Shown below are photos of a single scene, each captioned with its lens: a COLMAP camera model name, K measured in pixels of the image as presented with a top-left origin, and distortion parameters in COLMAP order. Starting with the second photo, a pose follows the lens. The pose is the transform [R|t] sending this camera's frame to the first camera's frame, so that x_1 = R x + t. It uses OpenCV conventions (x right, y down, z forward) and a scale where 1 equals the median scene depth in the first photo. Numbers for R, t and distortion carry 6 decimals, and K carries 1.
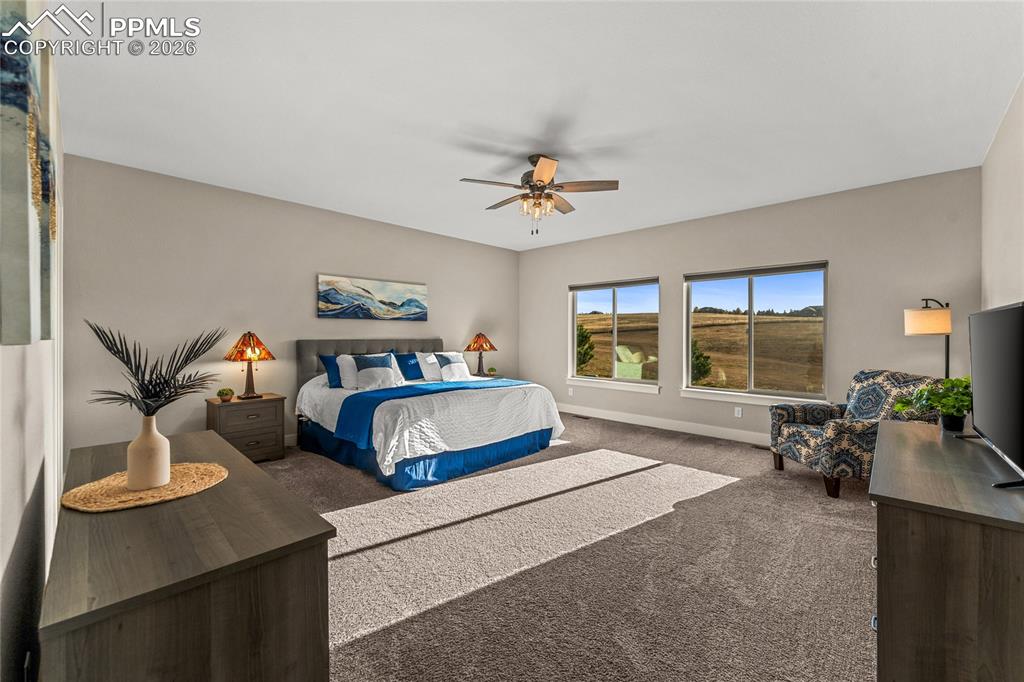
lens RADIAL K [[413.3, 0, 513.9], [0, 413.3, 335.9], [0, 0, 1]] dist [-0.003171, 0.000863]
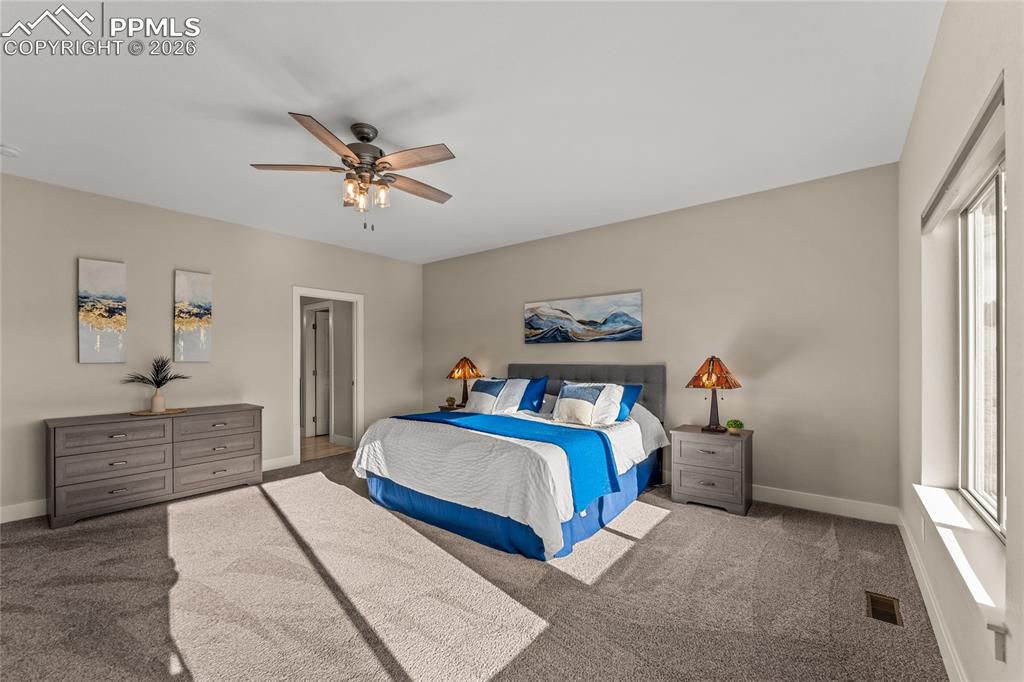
lens RADIAL K [[413.3, 0, 504.9], [0, 413.3, 359.6], [0, 0, 1]] dist [-0.003171, 0.000863]
pose [[0.097313, -0.004728, -0.995243, 0.552136], [-0.004960, 0.999974, -0.005235, 0.003164], [0.995241, 0.005445, 0.097287, 0.788949]]
